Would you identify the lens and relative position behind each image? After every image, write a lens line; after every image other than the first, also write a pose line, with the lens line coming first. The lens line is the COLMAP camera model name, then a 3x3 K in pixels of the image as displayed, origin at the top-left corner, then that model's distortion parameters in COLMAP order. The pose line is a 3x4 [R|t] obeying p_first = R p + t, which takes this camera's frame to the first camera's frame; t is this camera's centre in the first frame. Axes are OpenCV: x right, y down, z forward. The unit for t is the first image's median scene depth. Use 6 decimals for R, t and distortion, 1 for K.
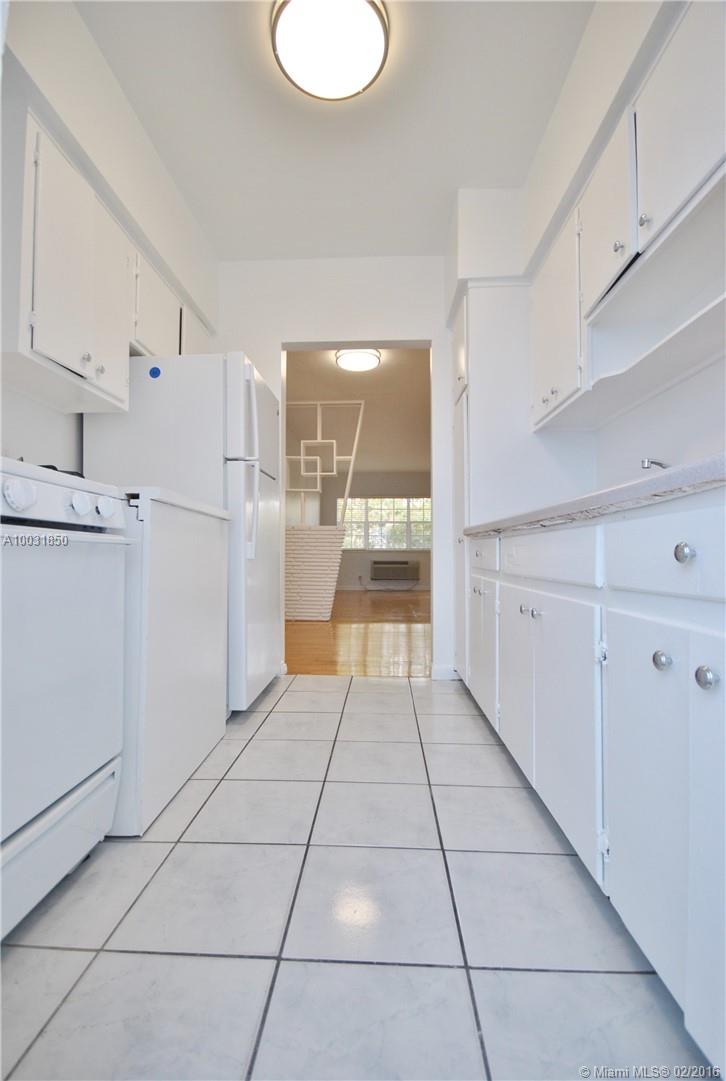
lens RADIAL K [[479.2, 0, 363.0], [0, 479.2, 540.5], [0, 0, 1]] dist [0.007704, -0.006957]
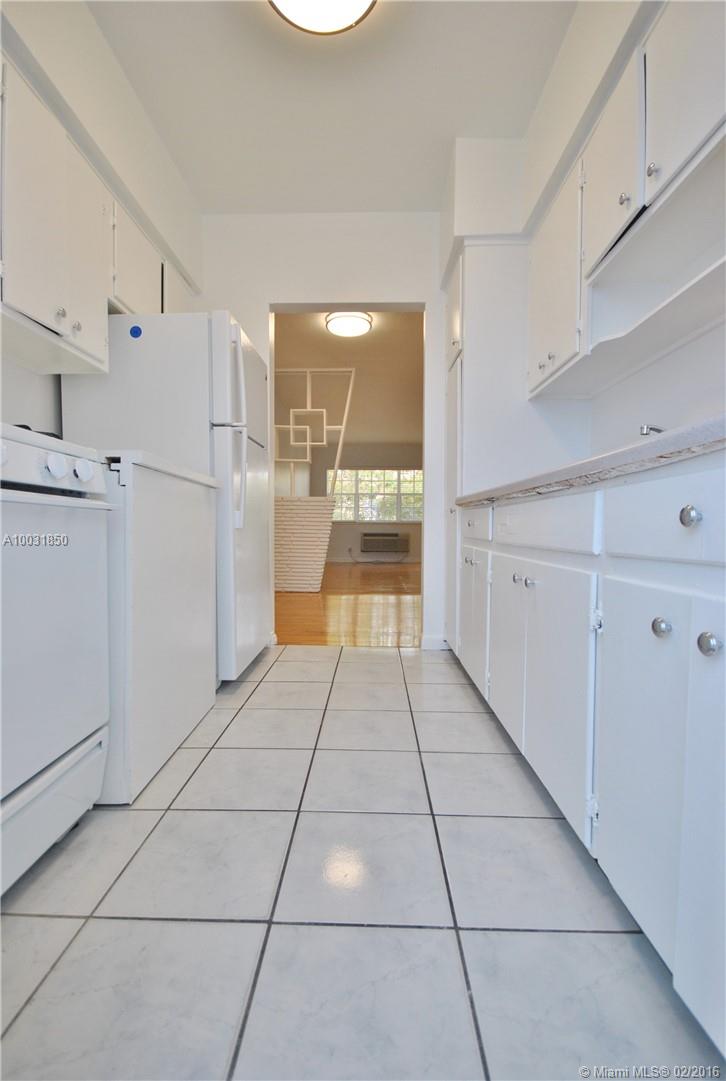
lens RADIAL K [[476.8, 0, 363.0], [0, 476.8, 540.5], [0, 0, 1]] dist [0.001668, -0.000022]
pose [[0.999751, 0.003103, 0.022090, -0.003295], [-0.004319, 0.998464, 0.055228, 0.011422], [-0.021884, -0.055309, 0.998229, 0.027725]]
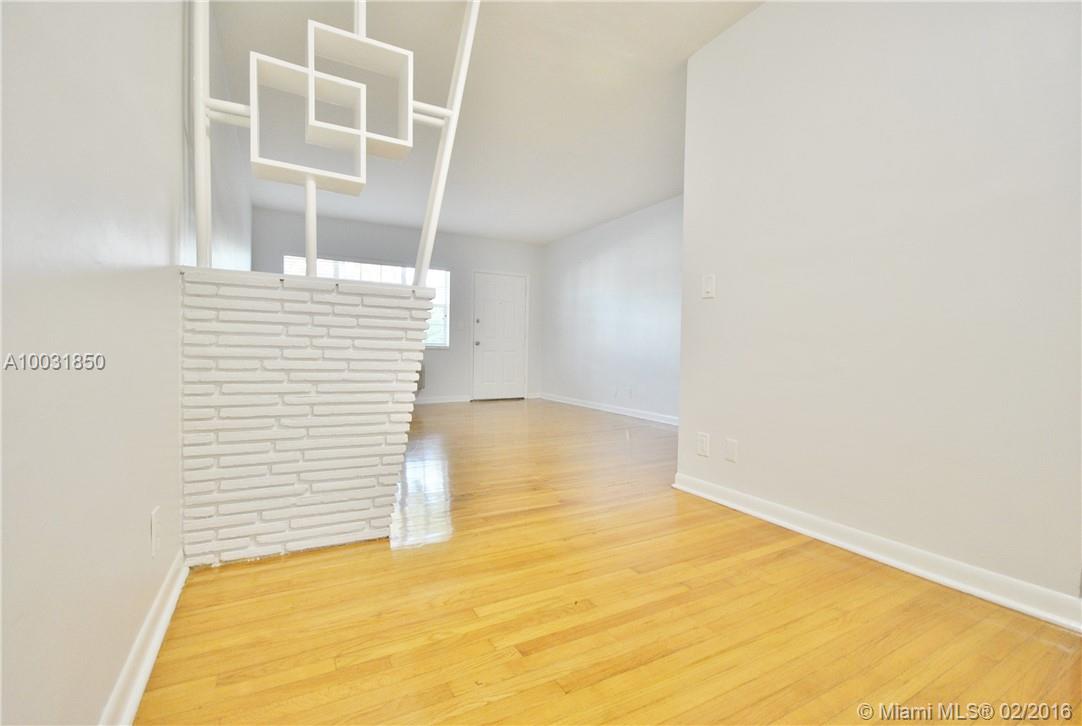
lens RADIAL K [[477.3, 0, 541.0], [0, 477.3, 363.0], [0, 0, 1]] dist [0.001668, -0.000022]
pose [[0.856944, -0.010222, 0.515308, -0.409888], [-0.018016, 0.998598, 0.049769, 0.026215], [-0.515095, -0.051933, 0.855558, 1.554739]]
